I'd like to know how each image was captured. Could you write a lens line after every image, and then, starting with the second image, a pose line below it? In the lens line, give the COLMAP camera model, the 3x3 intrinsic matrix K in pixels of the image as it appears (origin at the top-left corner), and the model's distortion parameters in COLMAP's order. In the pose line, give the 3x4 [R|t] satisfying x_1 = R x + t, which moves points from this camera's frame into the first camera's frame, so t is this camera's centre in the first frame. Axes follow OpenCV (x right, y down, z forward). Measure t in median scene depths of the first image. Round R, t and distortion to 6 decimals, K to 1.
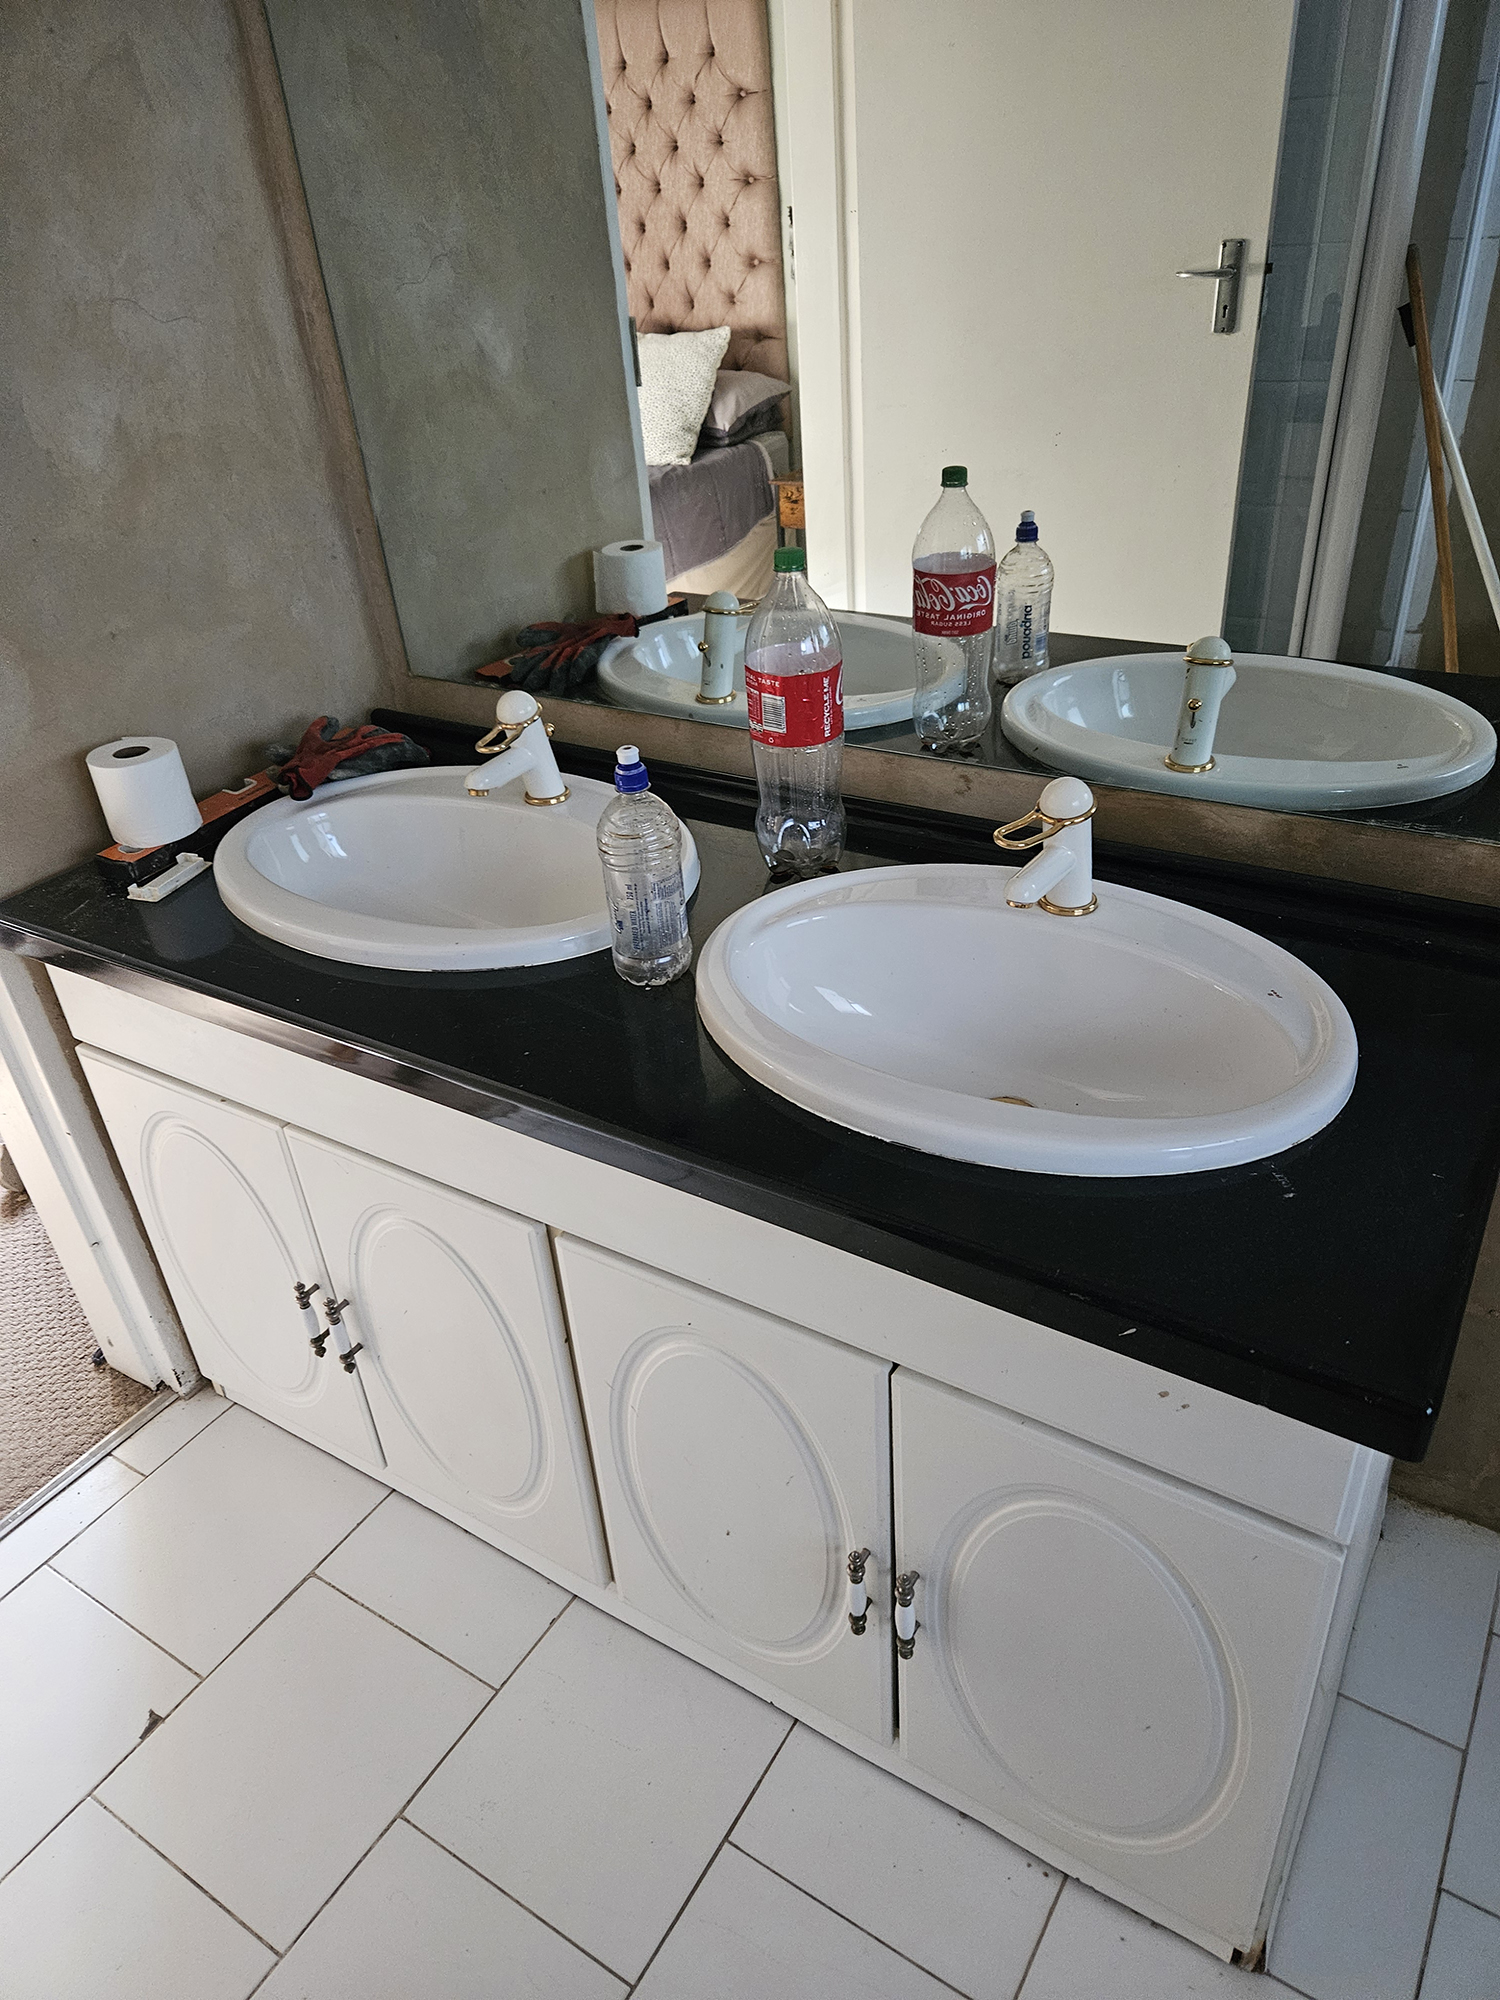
lens RADIAL K [[1316.0, 0, 786.7], [0, 1316.0, 1049.8], [0, 0, 1]] dist [0.035403, -0.030747]
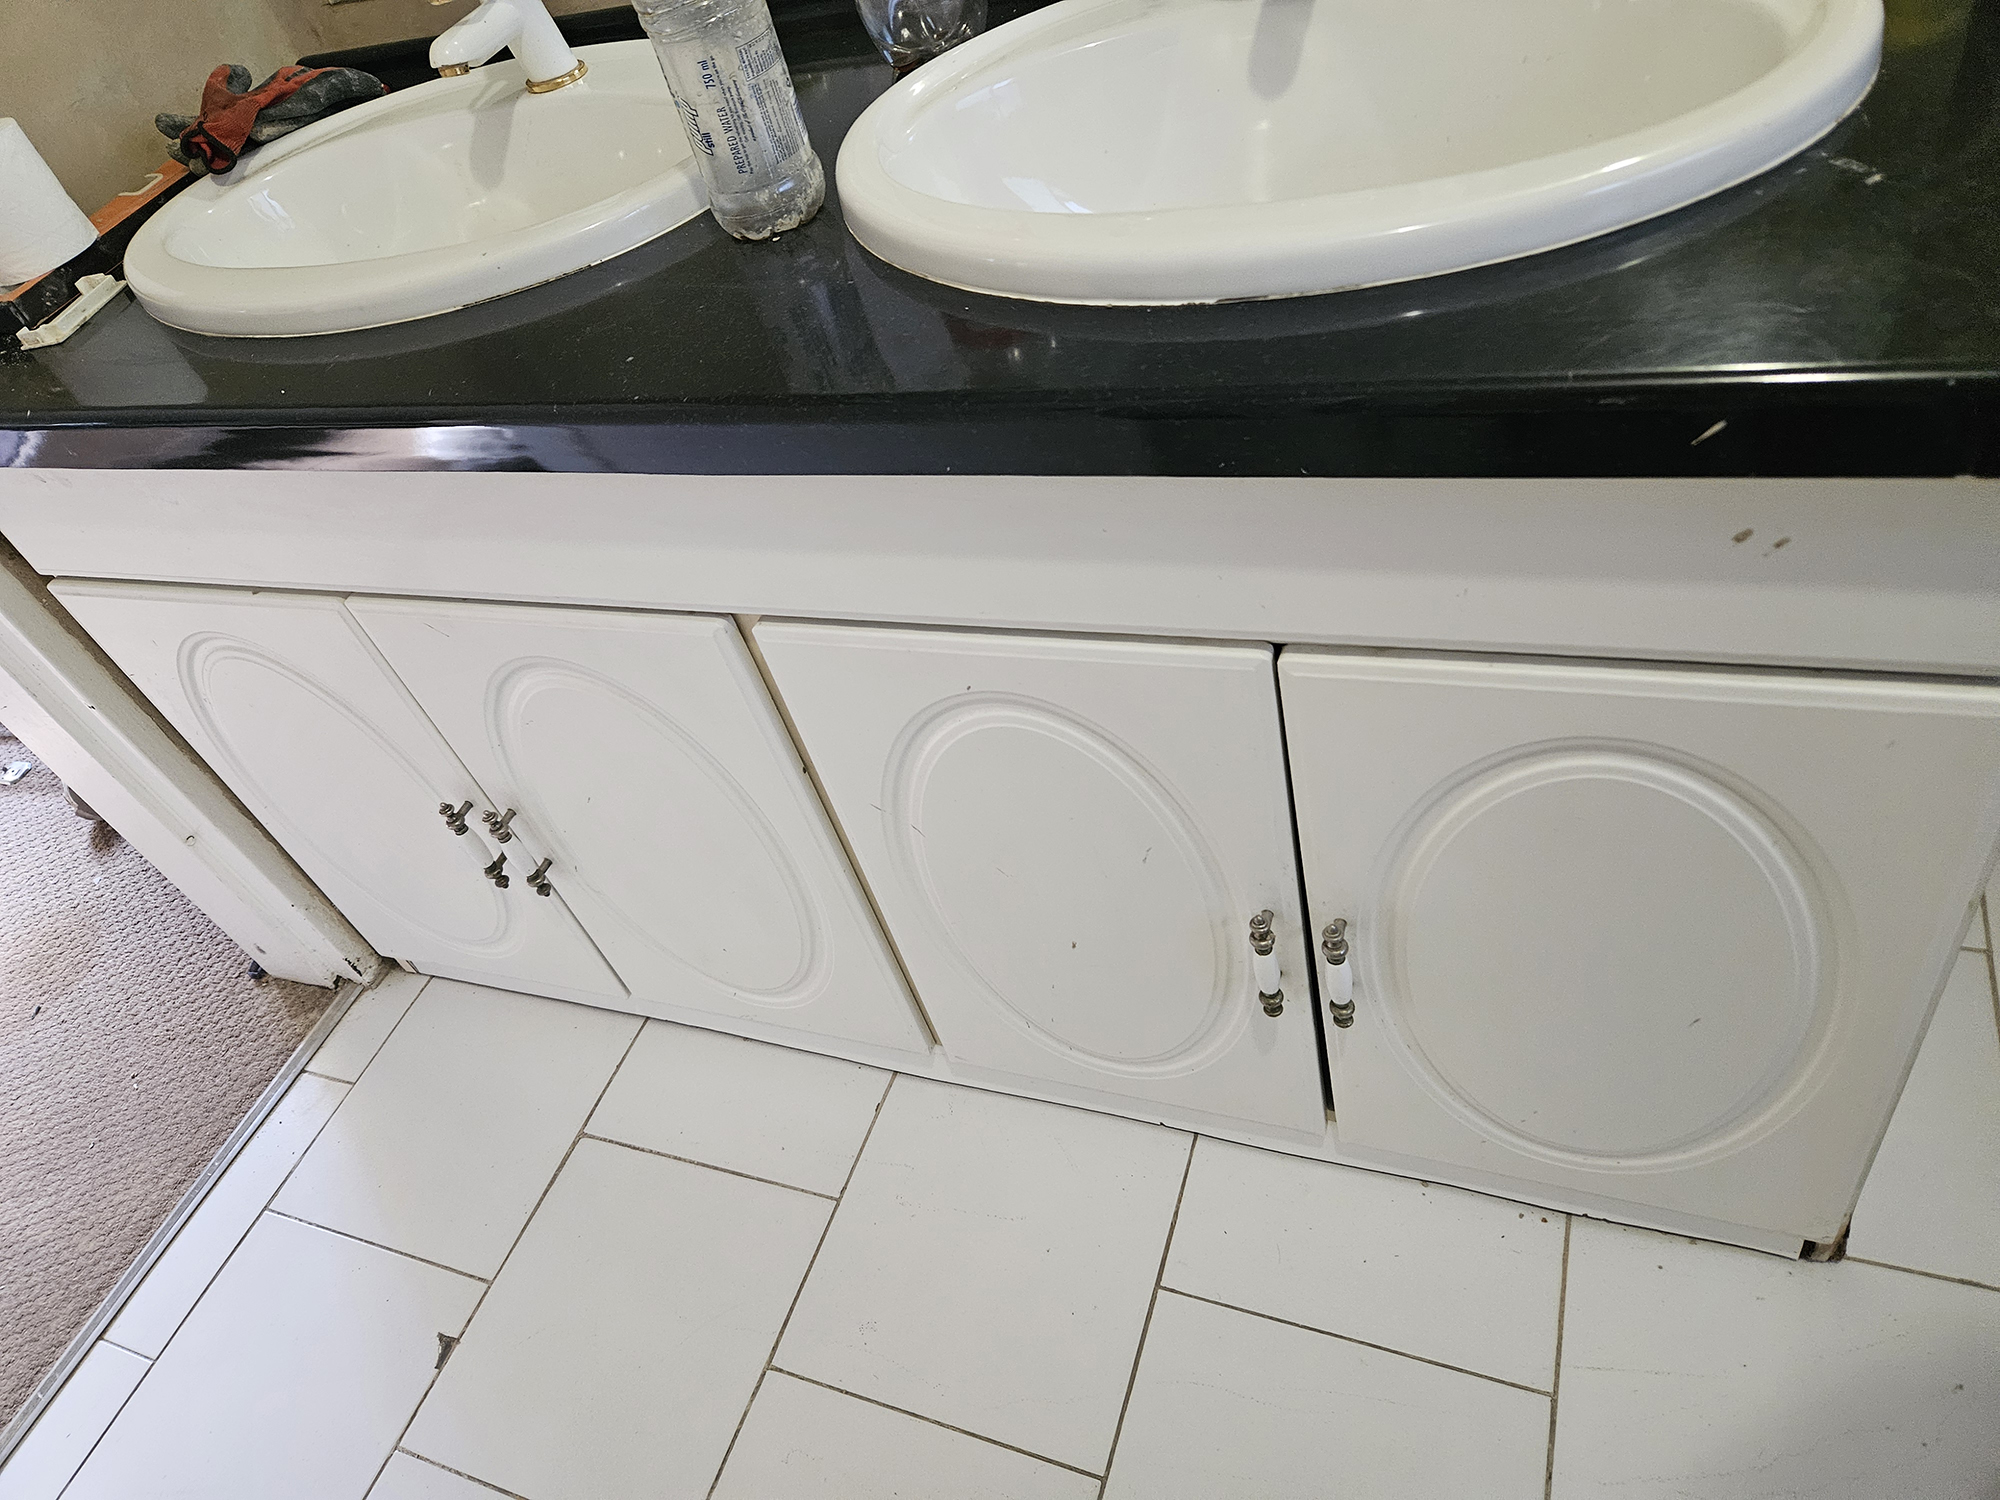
lens RADIAL K [[1316.0, 0, 1010.2], [0, 1316.0, 747.1], [0, 0, 1]] dist [0.035403, -0.030747]
pose [[0.964530, -0.262518, 0.027673, -0.060238], [0.253513, 0.950426, 0.180061, 0.087998], [-0.073571, -0.166659, 0.983266, 0.215497]]
